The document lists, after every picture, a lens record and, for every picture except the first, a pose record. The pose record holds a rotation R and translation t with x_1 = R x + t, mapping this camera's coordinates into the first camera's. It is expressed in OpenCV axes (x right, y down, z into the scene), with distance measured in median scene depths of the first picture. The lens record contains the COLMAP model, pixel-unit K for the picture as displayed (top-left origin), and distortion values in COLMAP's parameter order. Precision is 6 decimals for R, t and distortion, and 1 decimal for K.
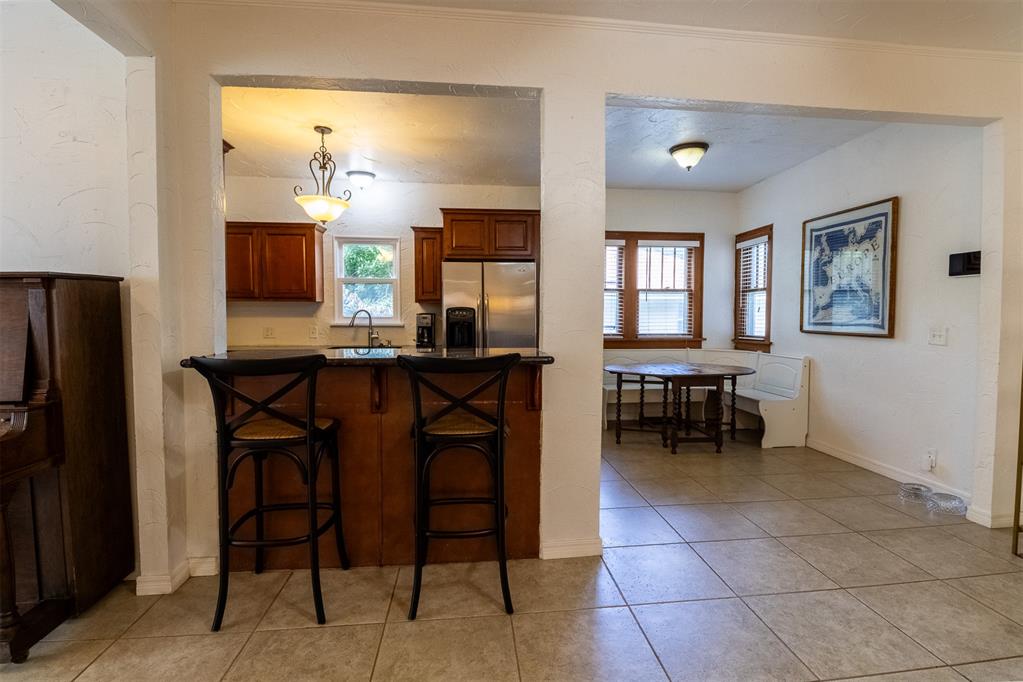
lens RADIAL K [[484.9, 0, 524.4], [0, 484.9, 335.8], [0, 0, 1]] dist [0.012098, -0.018673]
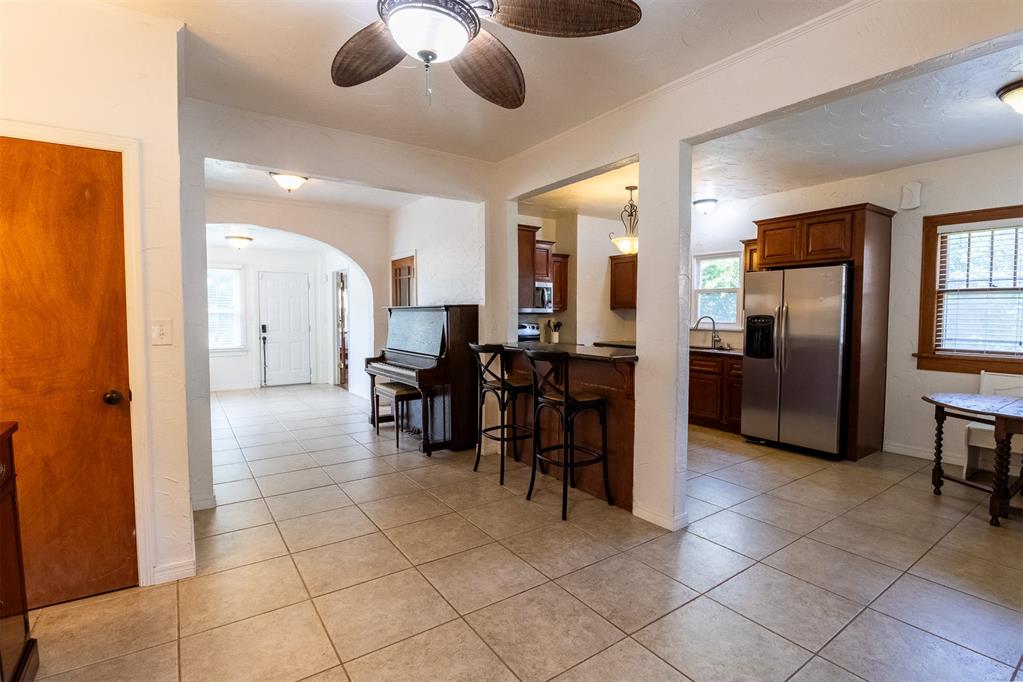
lens RADIAL K [[480.9, 0, 522.1], [0, 480.9, 335.7], [0, 0, 1]] dist [-0.002640, -0.011041]
pose [[0.481885, 0.041650, -0.875244, 0.475195], [-0.041106, 0.998844, 0.024900, -0.017410], [0.875270, 0.023978, 0.483041, 0.052459]]
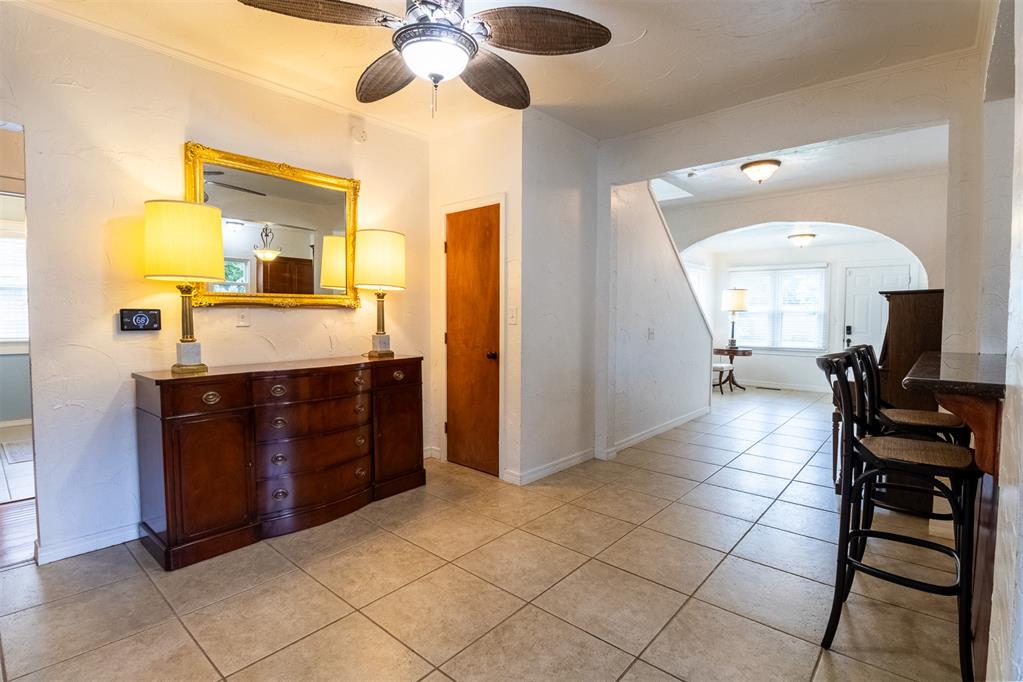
lens RADIAL K [[475.1, 0, 514.4], [0, 475.1, 336.3], [0, 0, 1]] dist [-0.000871, -0.012014]
pose [[-0.727712, 0.024857, -0.685432, 0.382731], [-0.038768, 0.996255, 0.077288, -0.019013], [0.684786, 0.082816, -0.724023, 0.453534]]
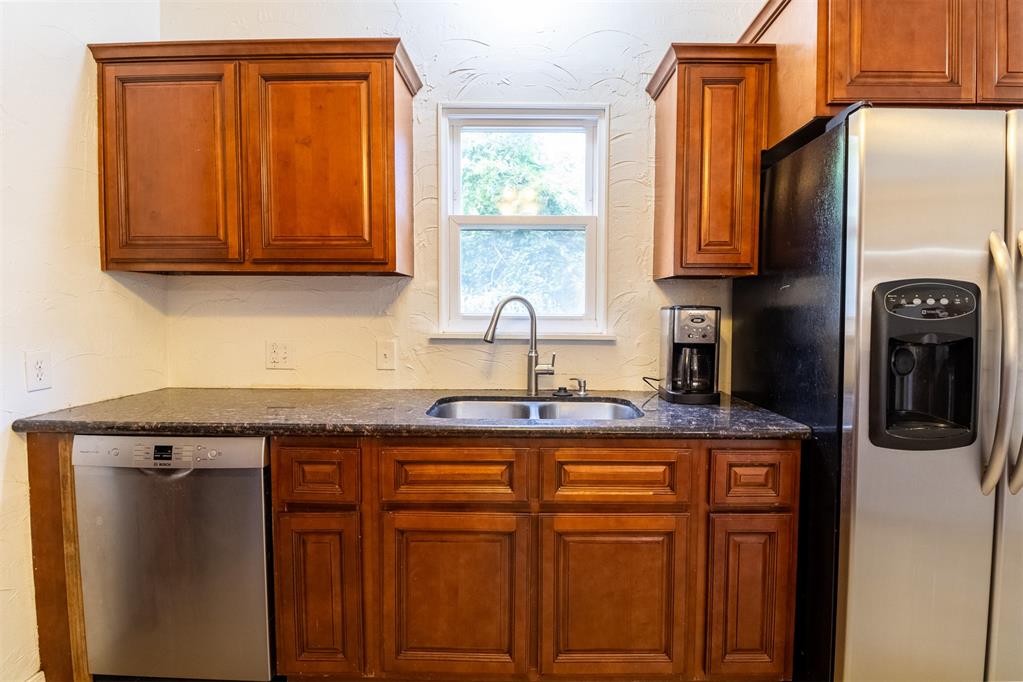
lens RADIAL K [[480.9, 0, 522.1], [0, 480.9, 335.7], [0, 0, 1]] dist [-0.002640, -0.011041]
pose [[0.992526, 0.006407, -0.121867, -0.288755], [-0.006246, 0.999979, 0.001699, -0.024896], [0.121876, -0.000925, 0.992545, 0.649953]]
